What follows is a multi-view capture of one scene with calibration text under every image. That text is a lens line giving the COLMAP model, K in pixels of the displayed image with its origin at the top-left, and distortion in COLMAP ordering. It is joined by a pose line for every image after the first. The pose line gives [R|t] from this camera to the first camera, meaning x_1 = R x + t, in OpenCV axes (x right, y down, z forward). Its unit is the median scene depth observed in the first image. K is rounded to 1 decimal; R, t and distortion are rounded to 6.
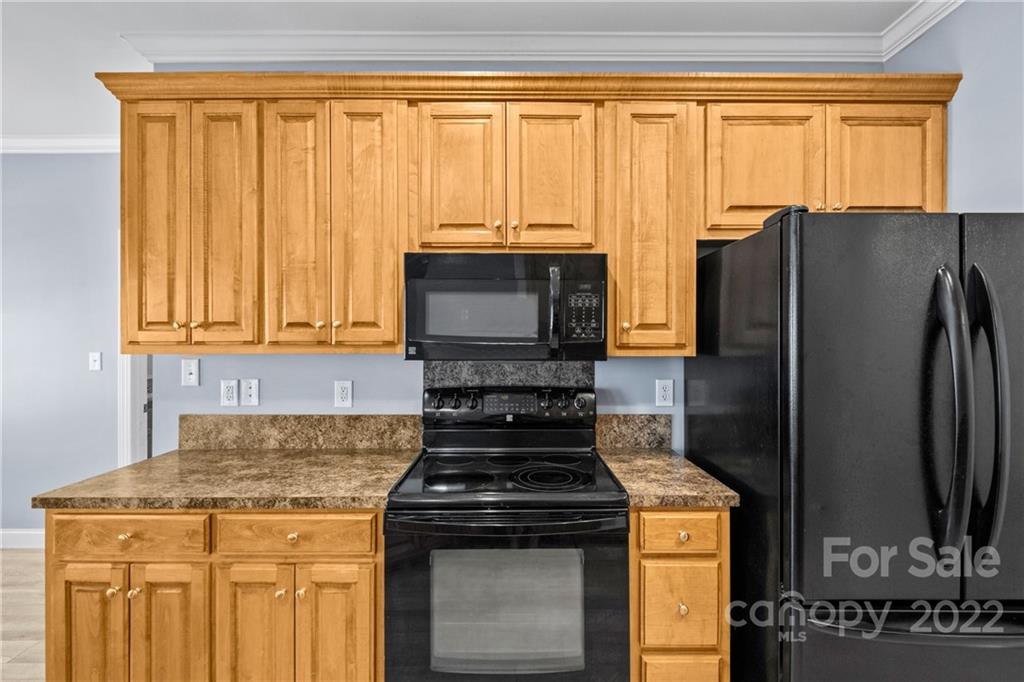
lens RADIAL K [[450.9, 0, 515.0], [0, 450.9, 337.0], [0, 0, 1]] dist [0.000946, -0.002539]
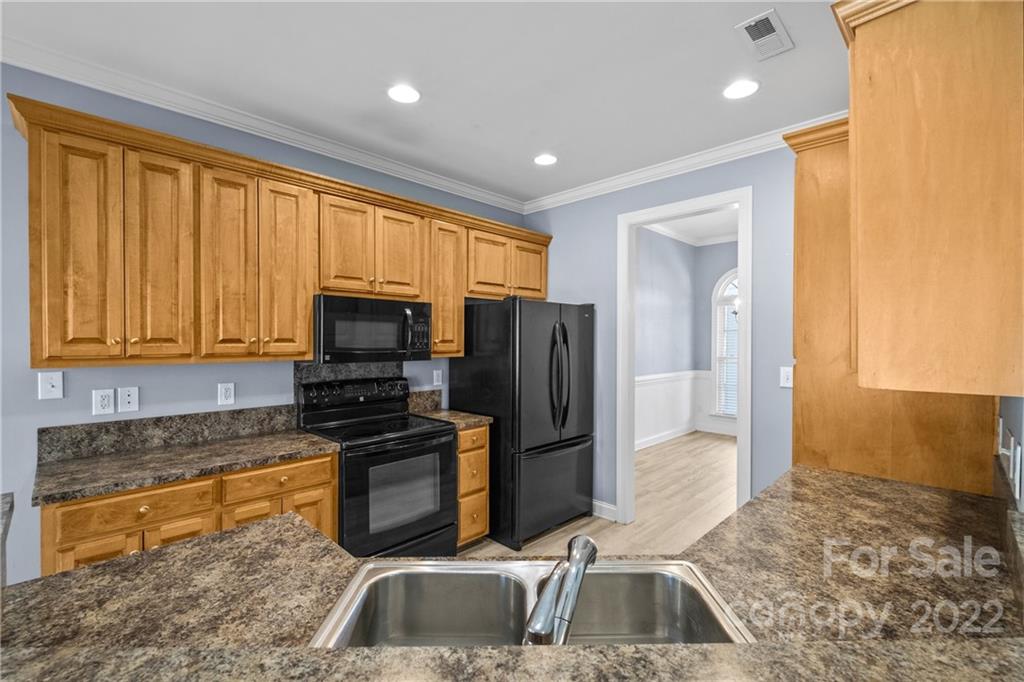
lens RADIAL K [[450.9, 0, 511.7], [0, 450.9, 341.7], [0, 0, 1]] dist [0.000946, -0.002539]
pose [[0.701995, -0.002615, 0.712177, -0.850220], [-0.004815, 0.999953, 0.008418, -0.039228], [-0.712166, -0.009339, 0.701949, -0.525864]]
